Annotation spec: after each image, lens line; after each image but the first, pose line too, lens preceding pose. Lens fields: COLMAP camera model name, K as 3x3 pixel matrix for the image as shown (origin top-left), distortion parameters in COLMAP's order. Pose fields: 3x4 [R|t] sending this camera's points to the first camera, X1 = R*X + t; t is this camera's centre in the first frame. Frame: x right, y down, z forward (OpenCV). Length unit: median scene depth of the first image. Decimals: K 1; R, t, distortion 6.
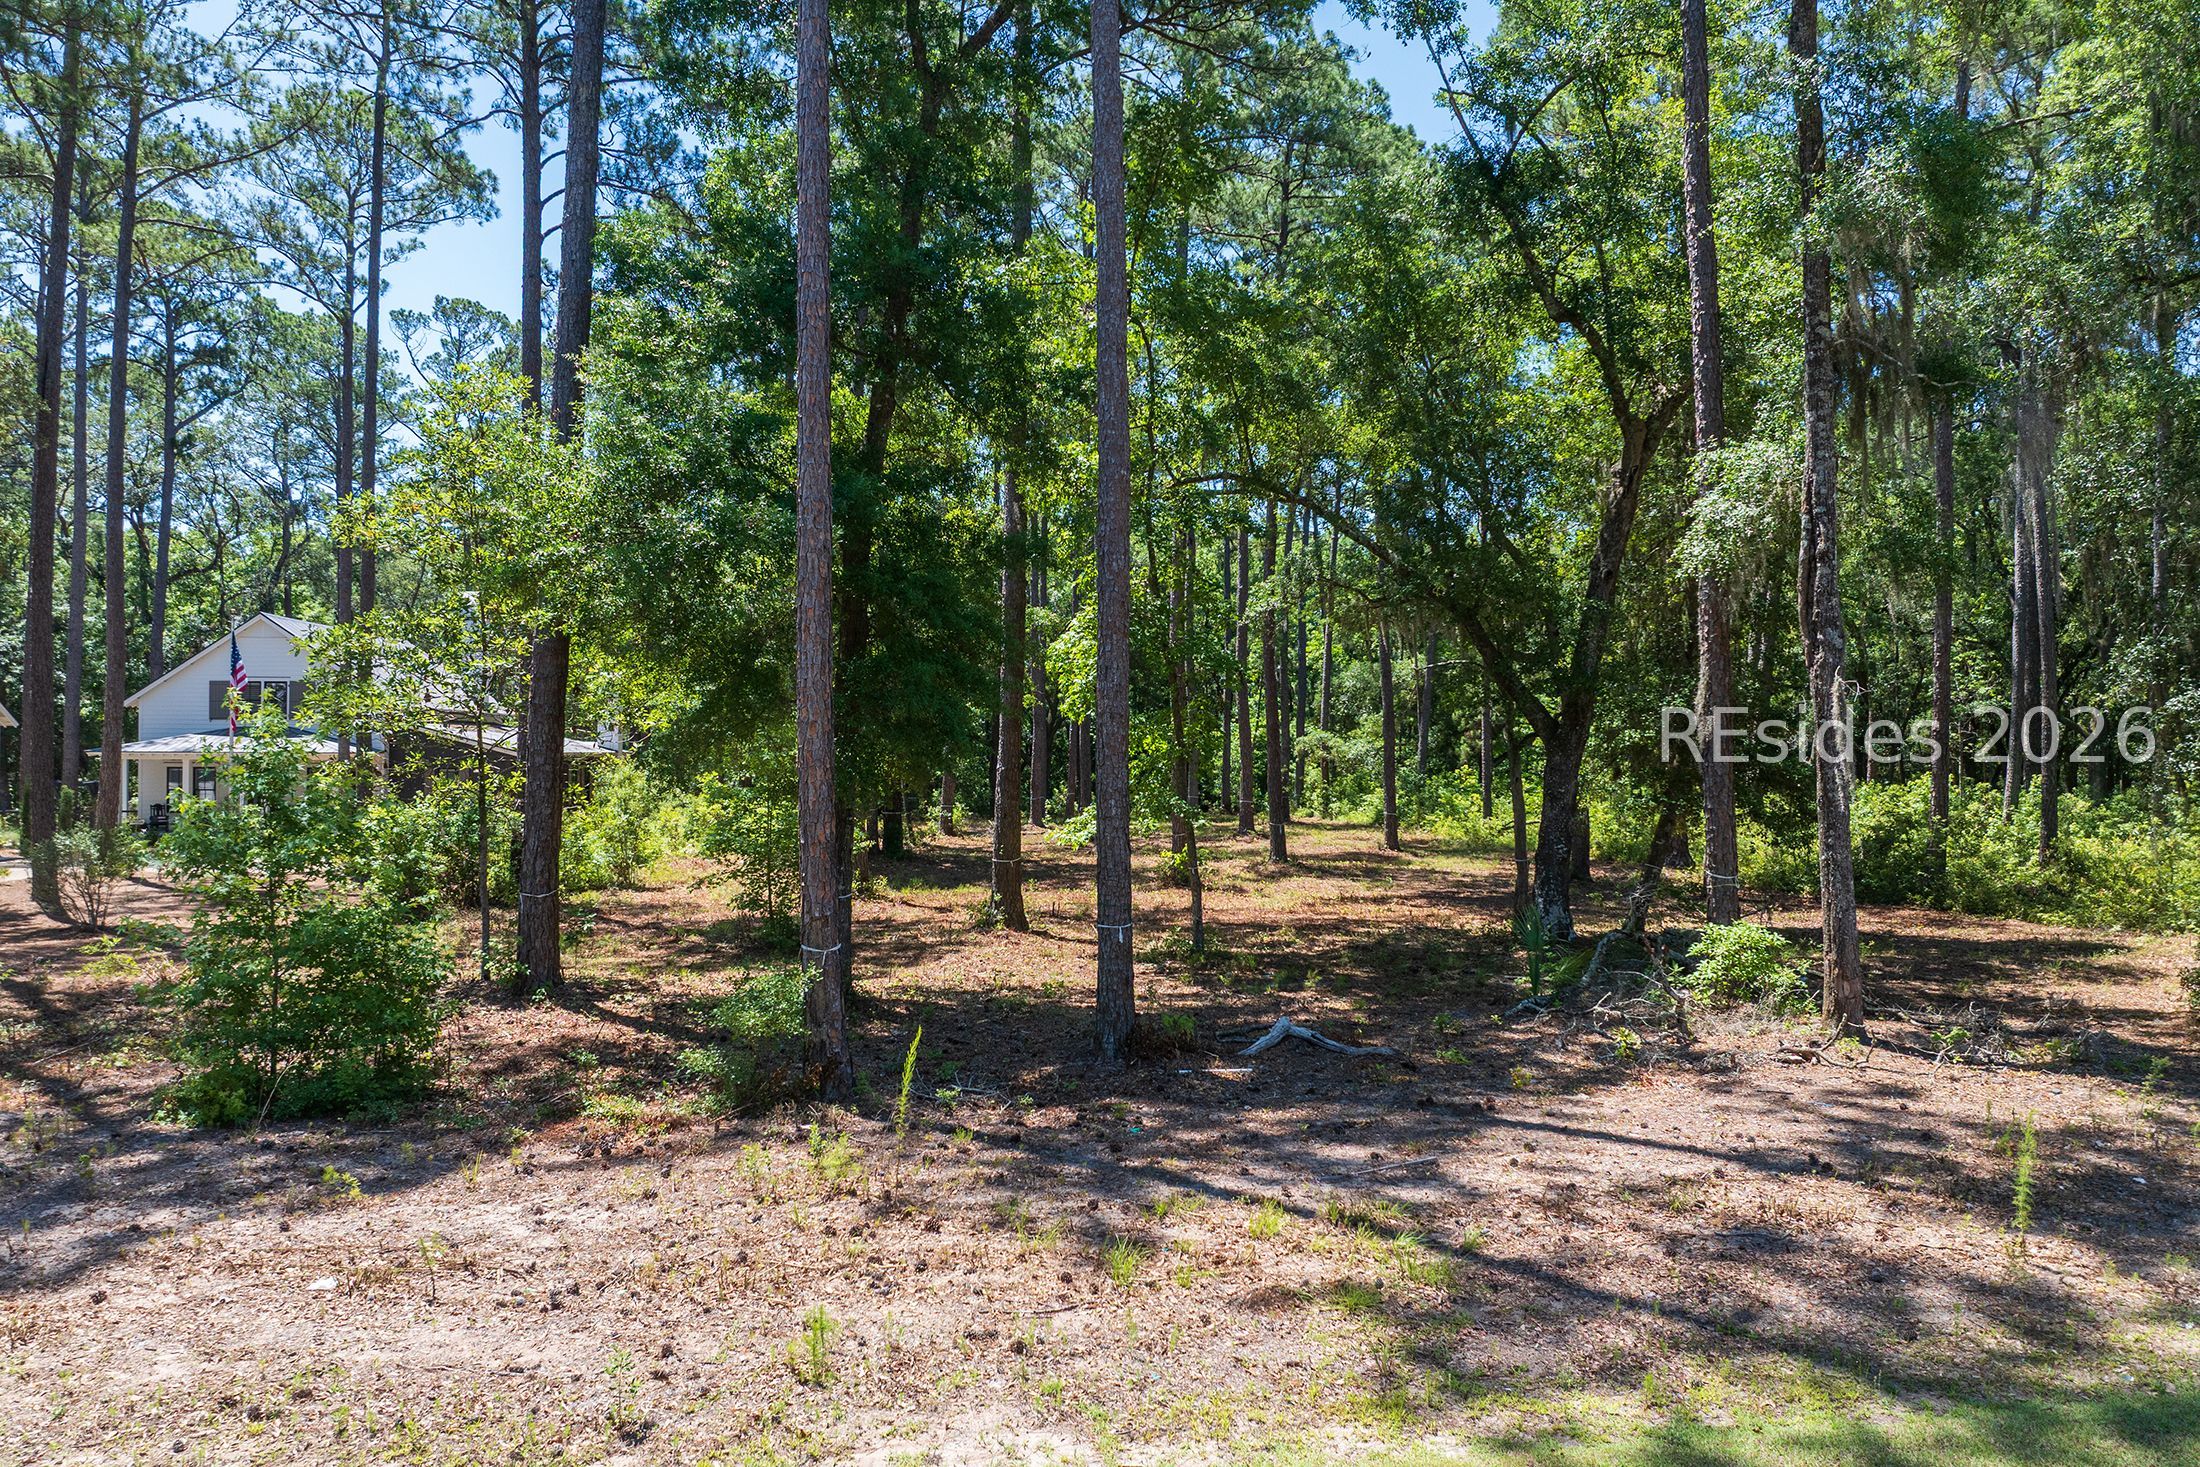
lens RADIAL K [[1547.2, 0, 1100.9], [0, 1547.2, 720.4], [0, 0, 1]] dist [-0.047532, 0.014858]
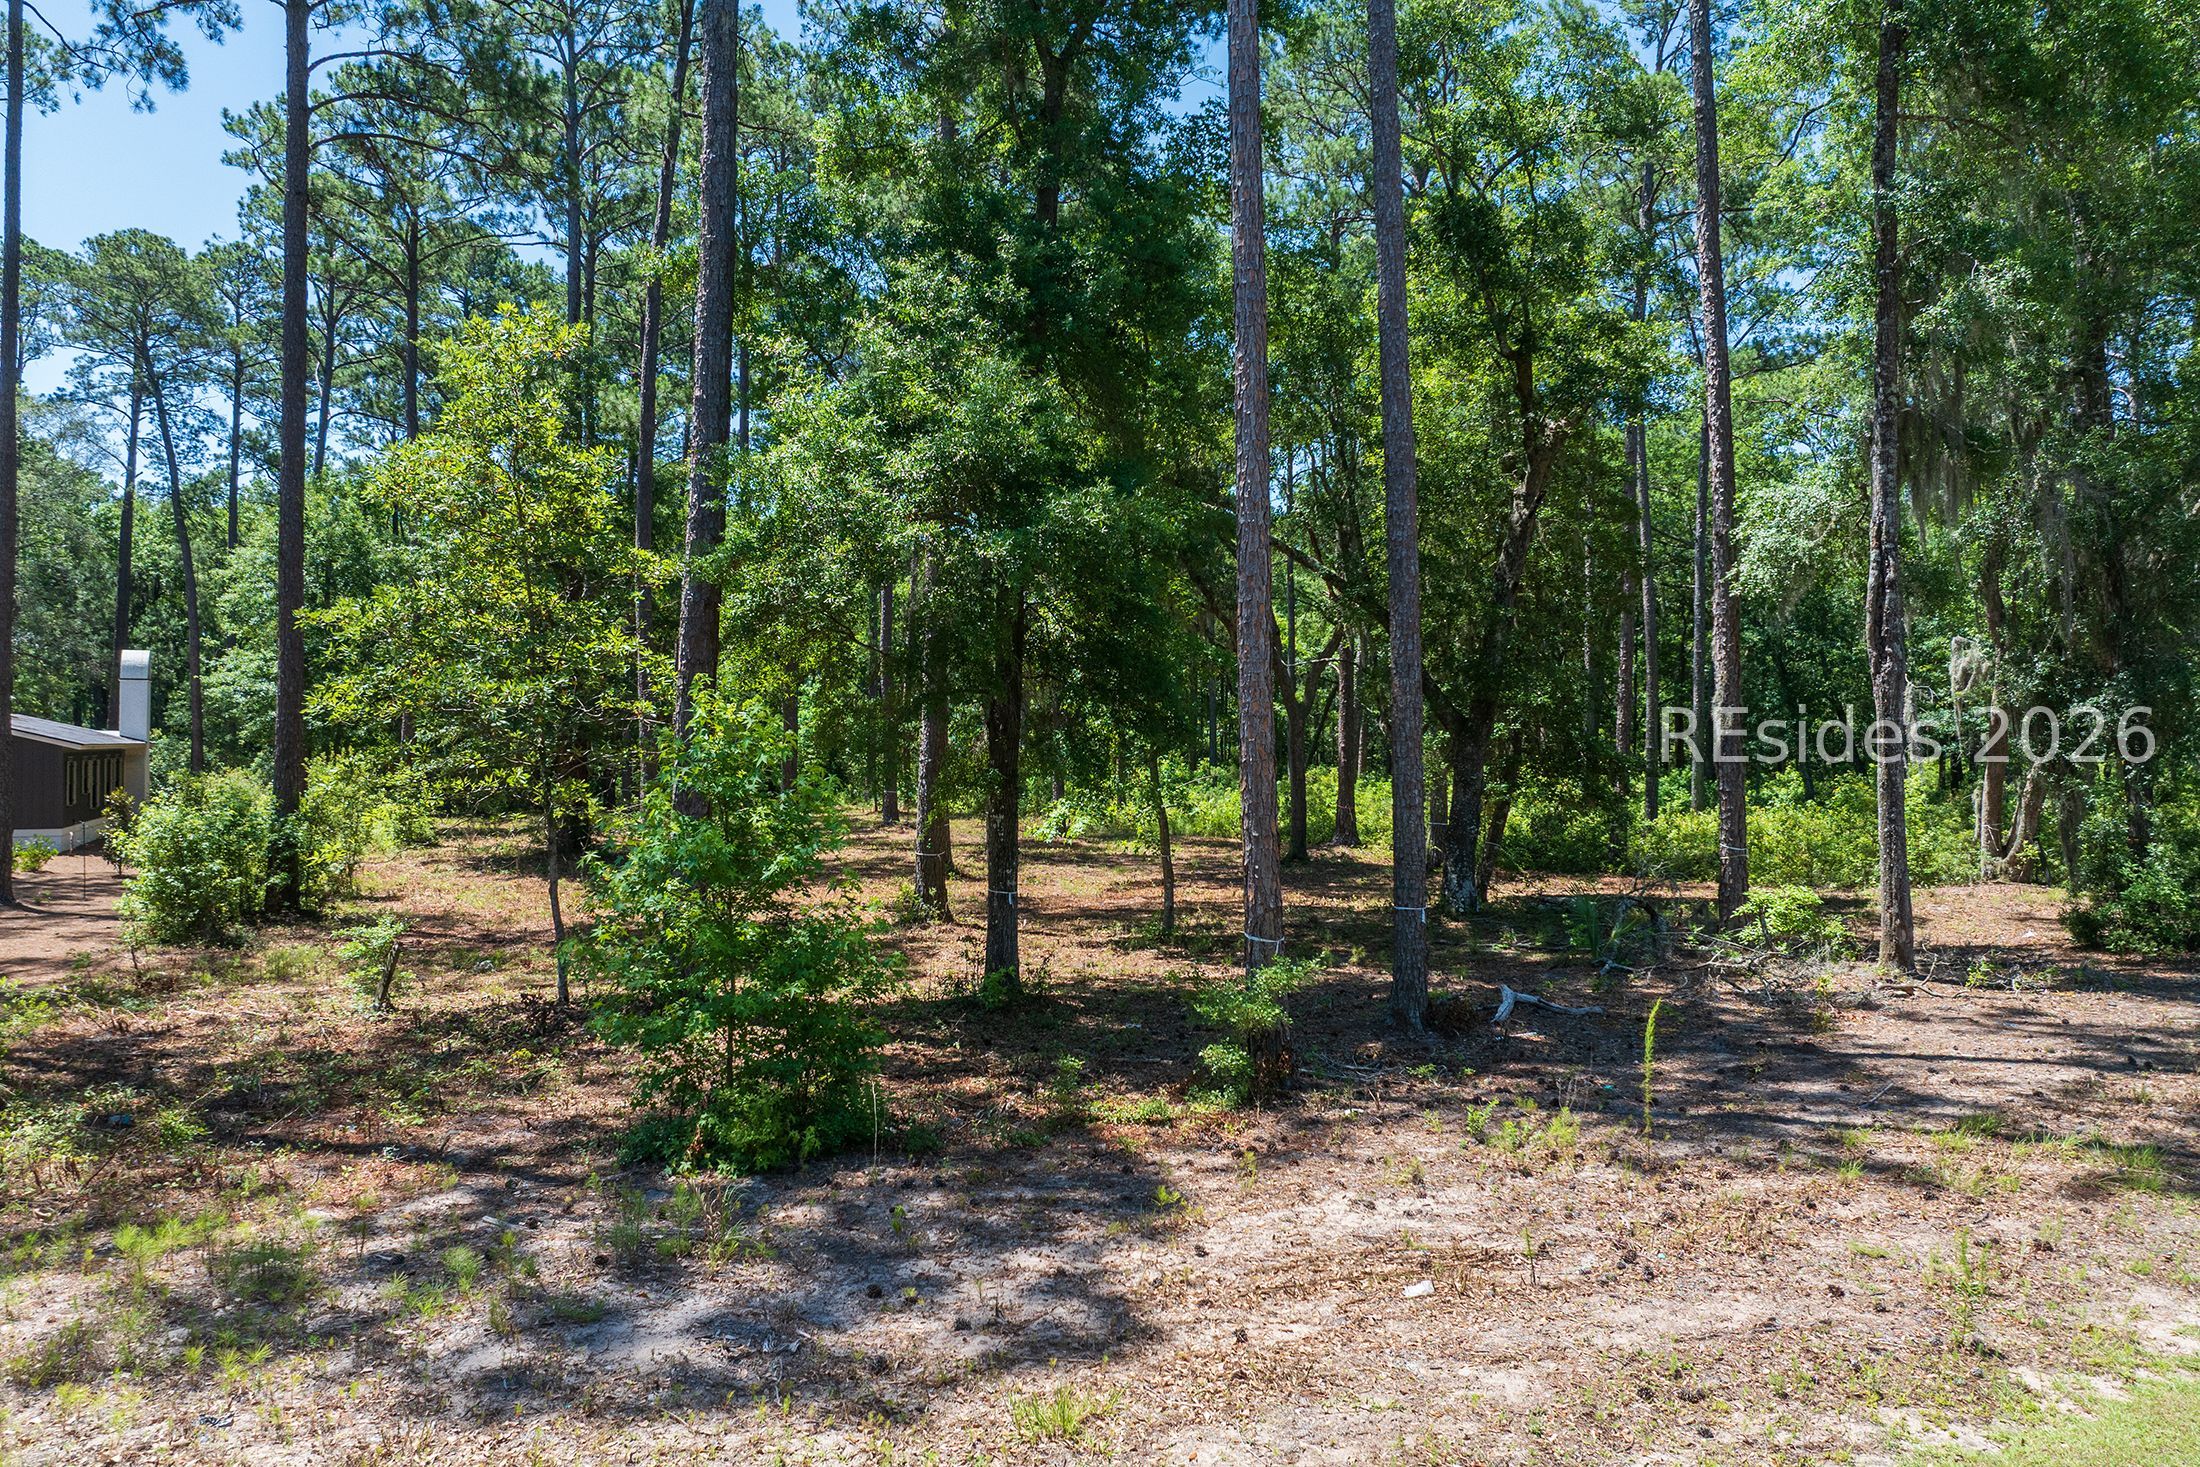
lens RADIAL K [[1539.8, 0, 1107.3], [0, 1539.8, 729.5], [0, 0, 1]] dist [-0.055439, 0.021757]
pose [[0.938191, 0.000746, 0.346117, -0.532795], [-0.004926, 0.999925, 0.011198, -0.001269], [-0.346083, -0.012211, 0.938124, 0.075878]]
